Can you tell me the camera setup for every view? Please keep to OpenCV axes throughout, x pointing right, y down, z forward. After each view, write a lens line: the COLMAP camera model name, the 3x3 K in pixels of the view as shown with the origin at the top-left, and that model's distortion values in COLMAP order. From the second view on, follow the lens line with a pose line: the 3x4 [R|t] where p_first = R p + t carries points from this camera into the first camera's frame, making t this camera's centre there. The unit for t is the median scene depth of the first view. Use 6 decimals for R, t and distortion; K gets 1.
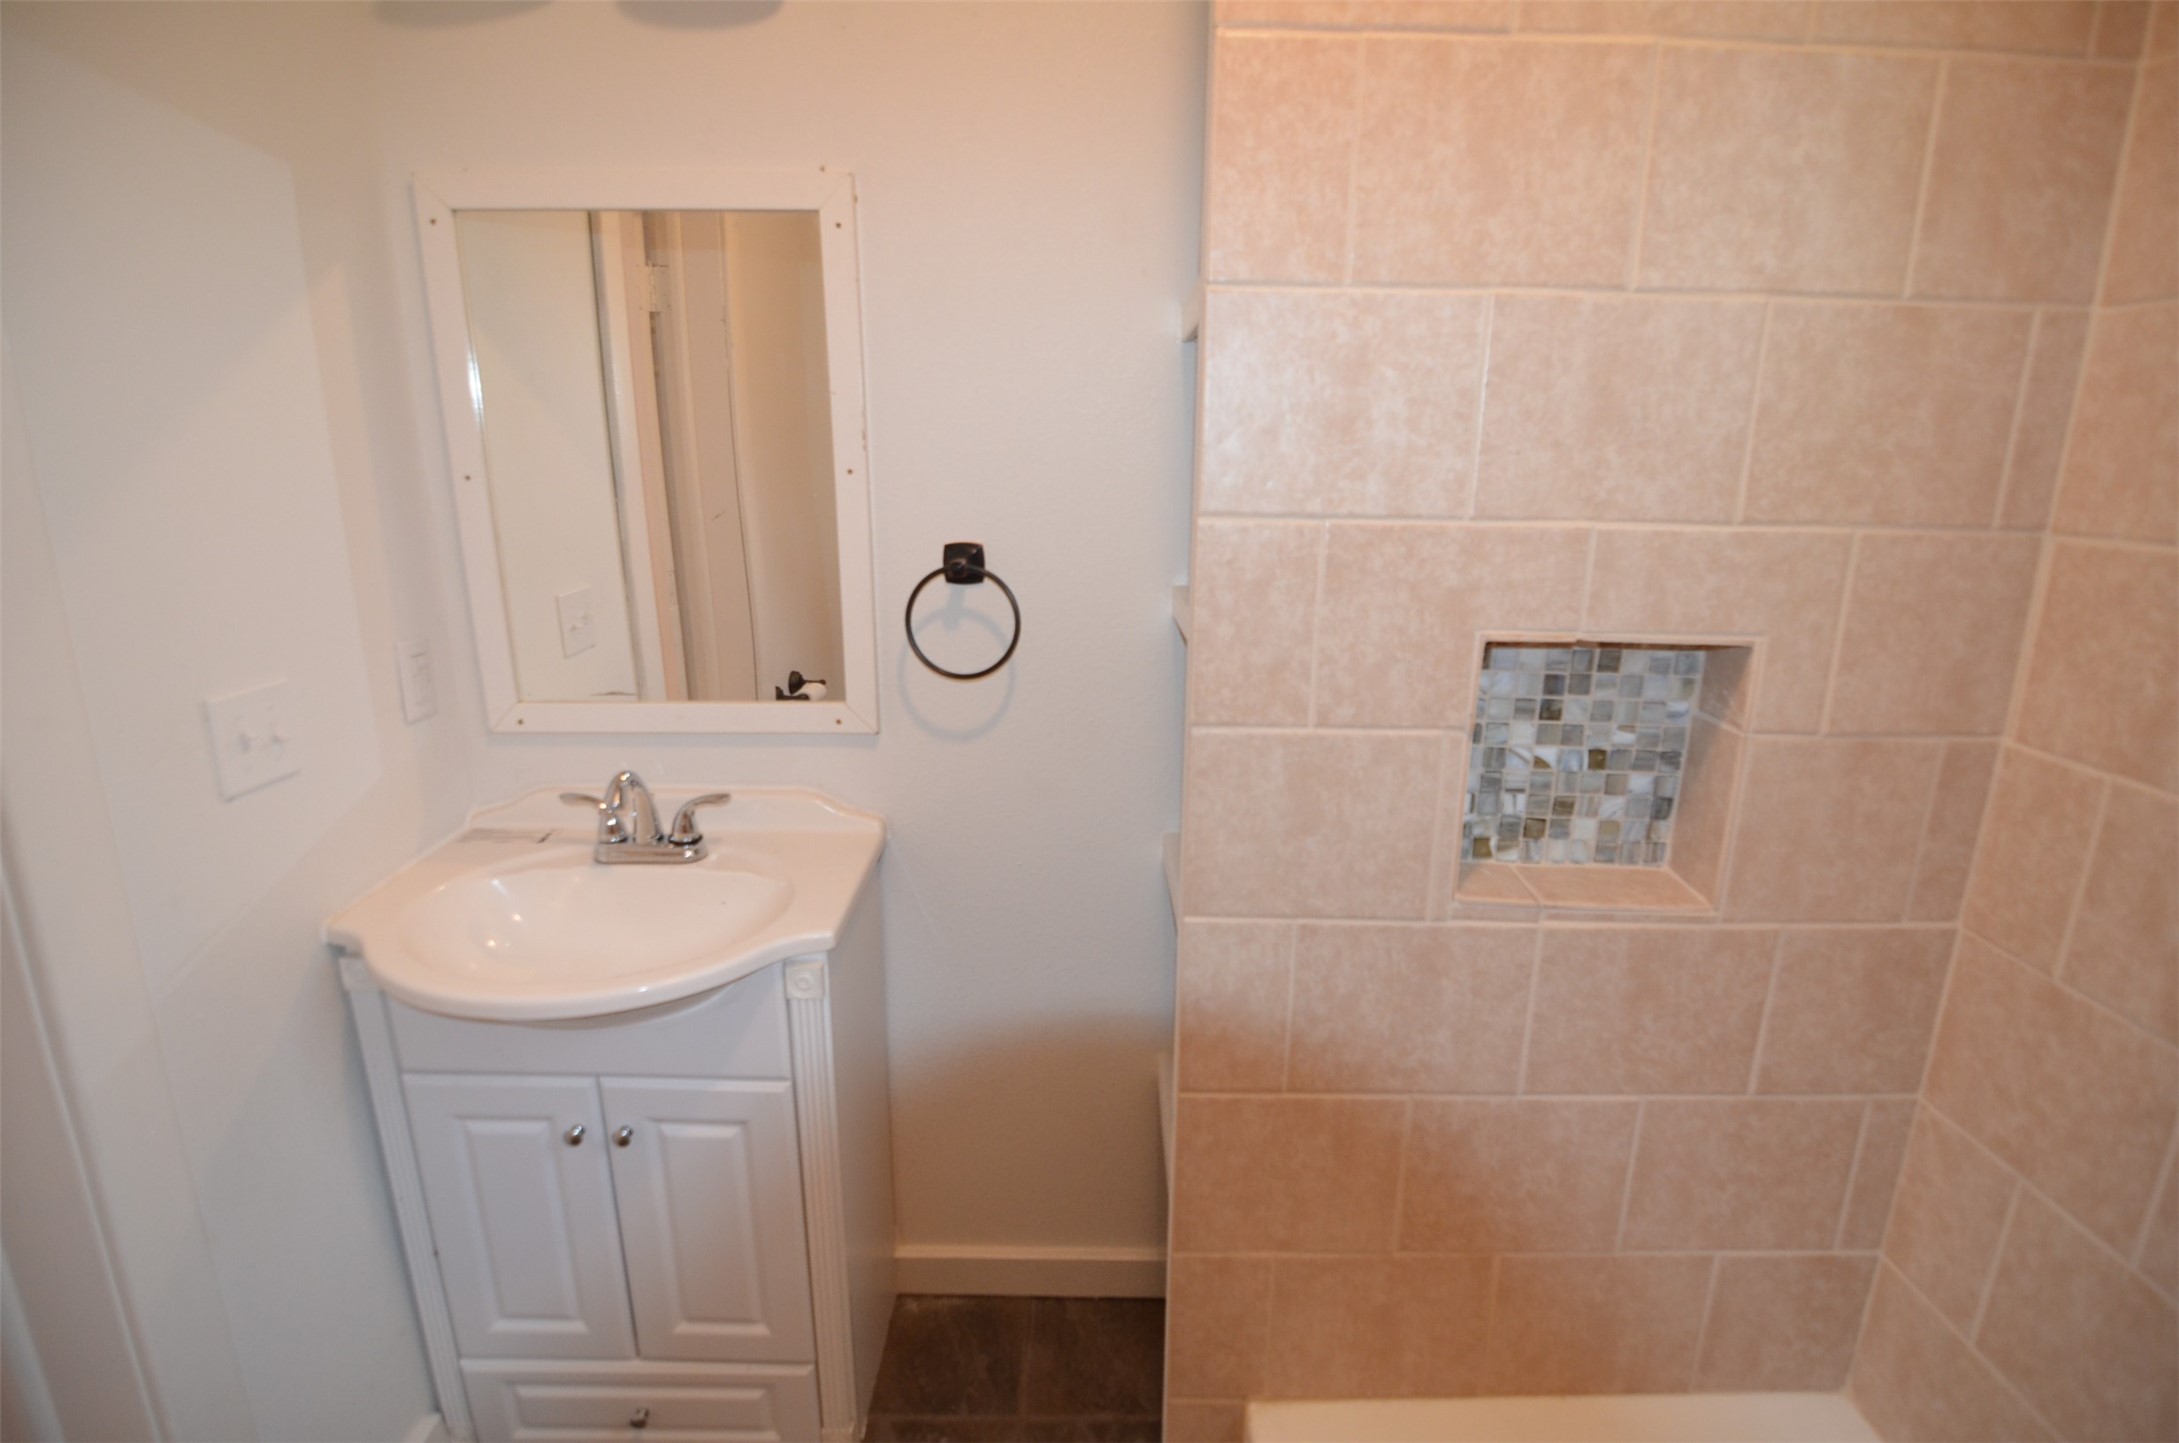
lens RADIAL K [[1041.8, 0, 1109.5], [0, 1041.8, 717.4], [0, 0, 1]] dist [-0.002223, -0.013971]
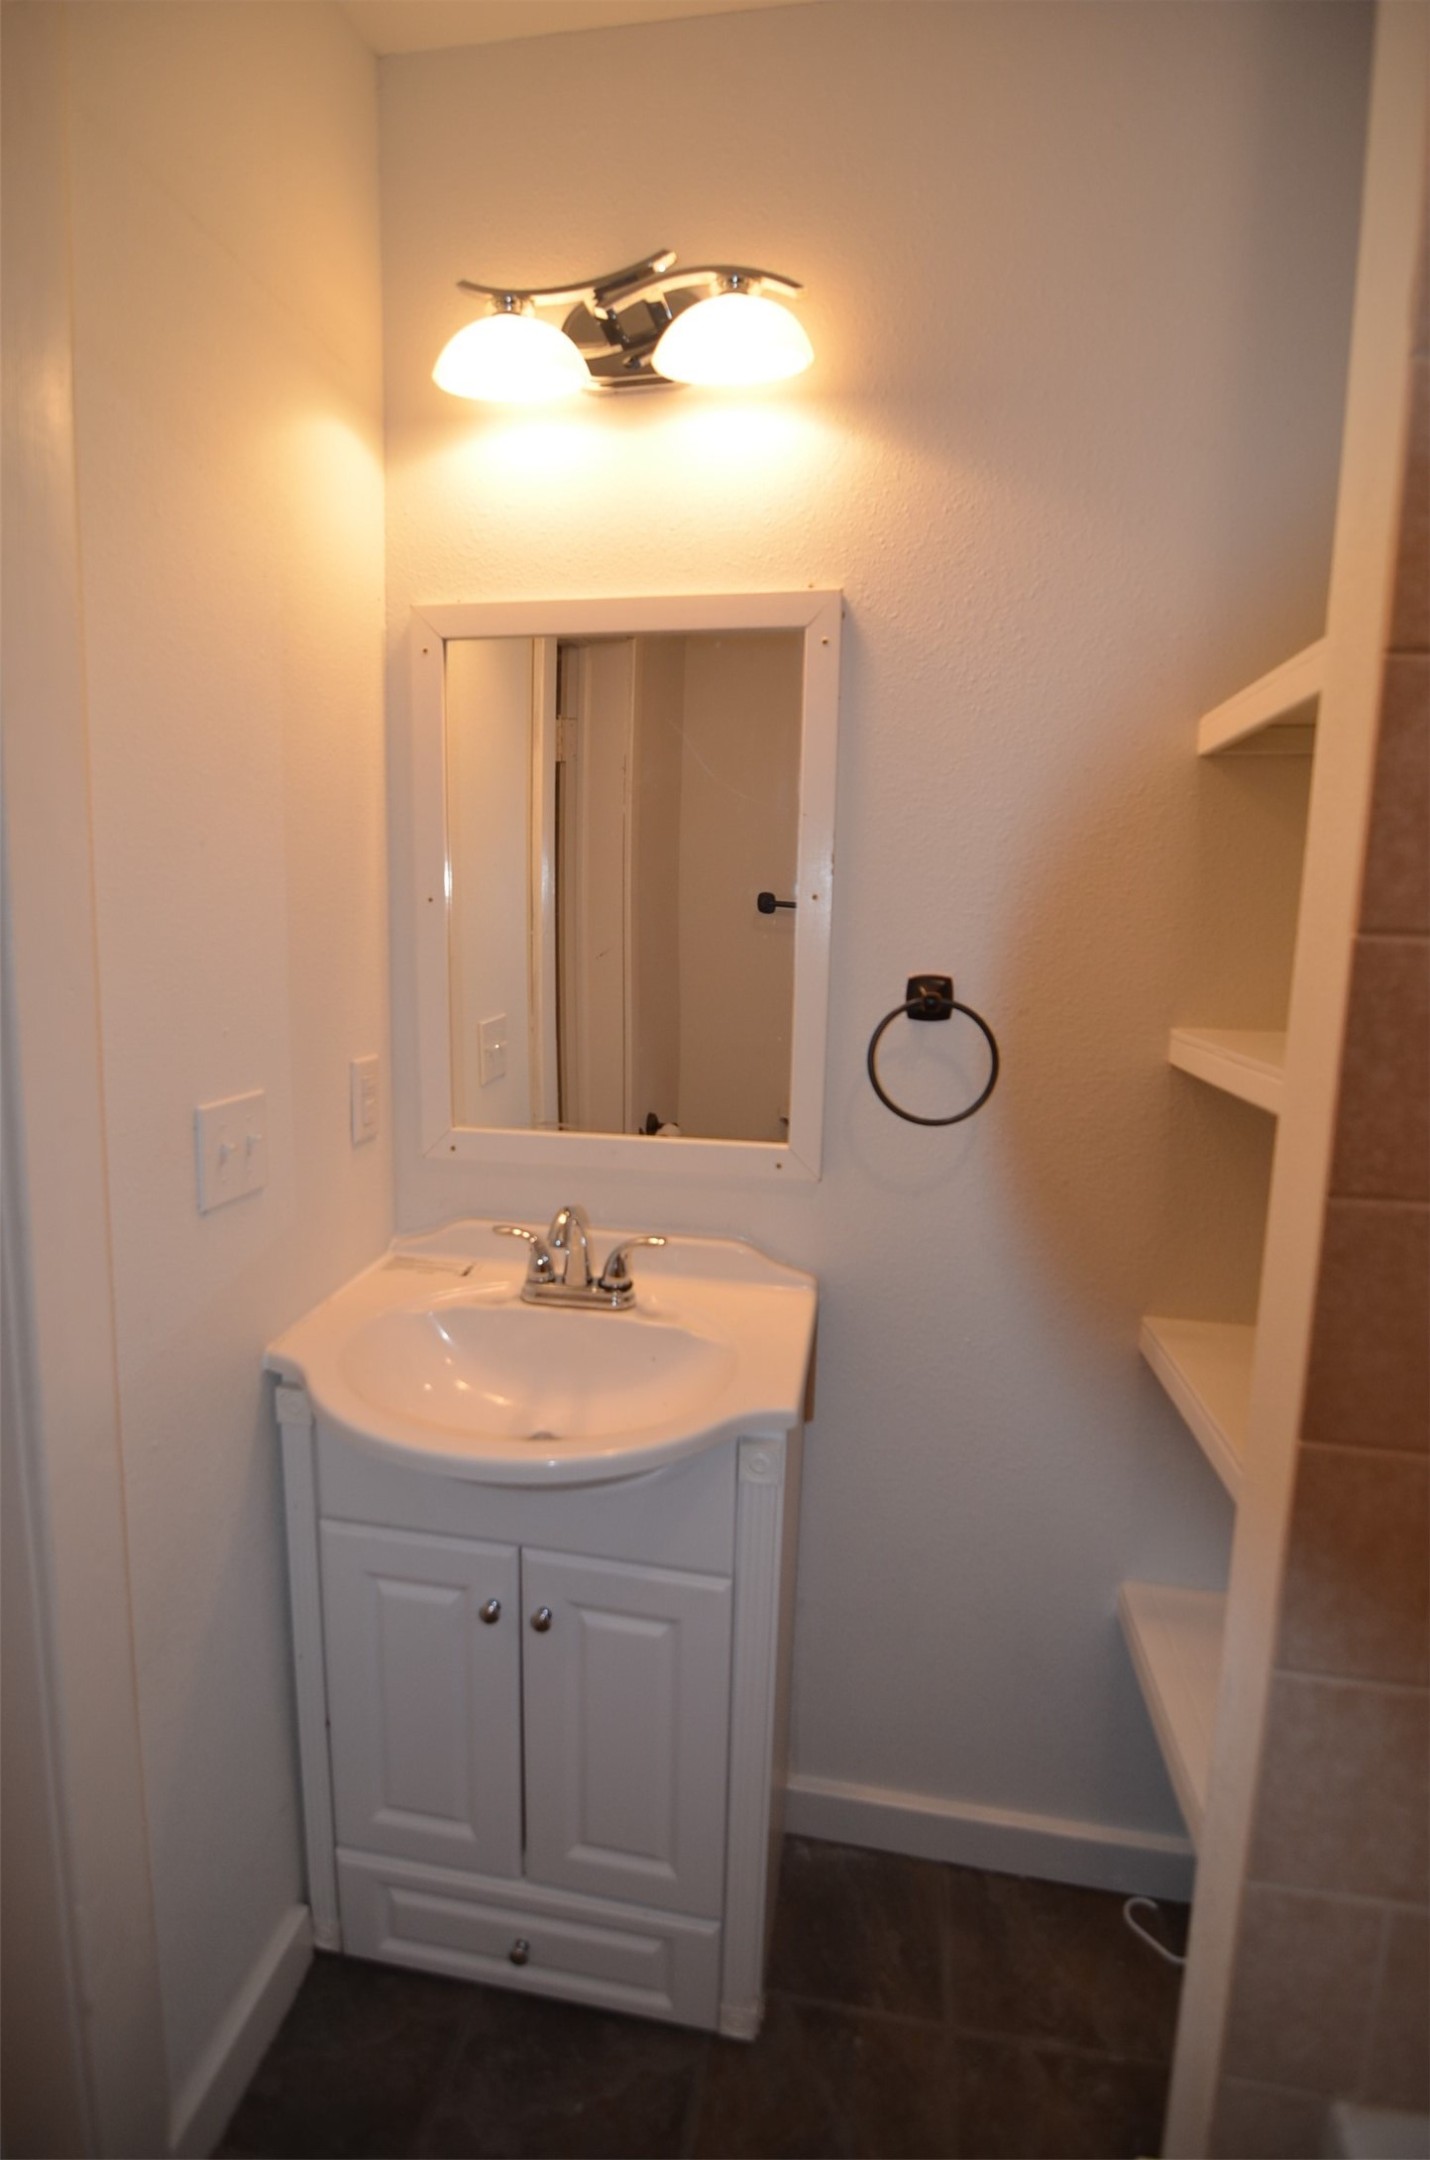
lens RADIAL K [[1032.7, 0, 696.6], [0, 1032.7, 1051.3], [0, 0, 1]] dist [-0.005180, -0.010545]
pose [[0.982017, 0.033506, -0.185798, -0.175449], [-0.054512, 0.992531, -0.109132, 0.007594], [0.180754, 0.117298, 0.976509, 0.096141]]
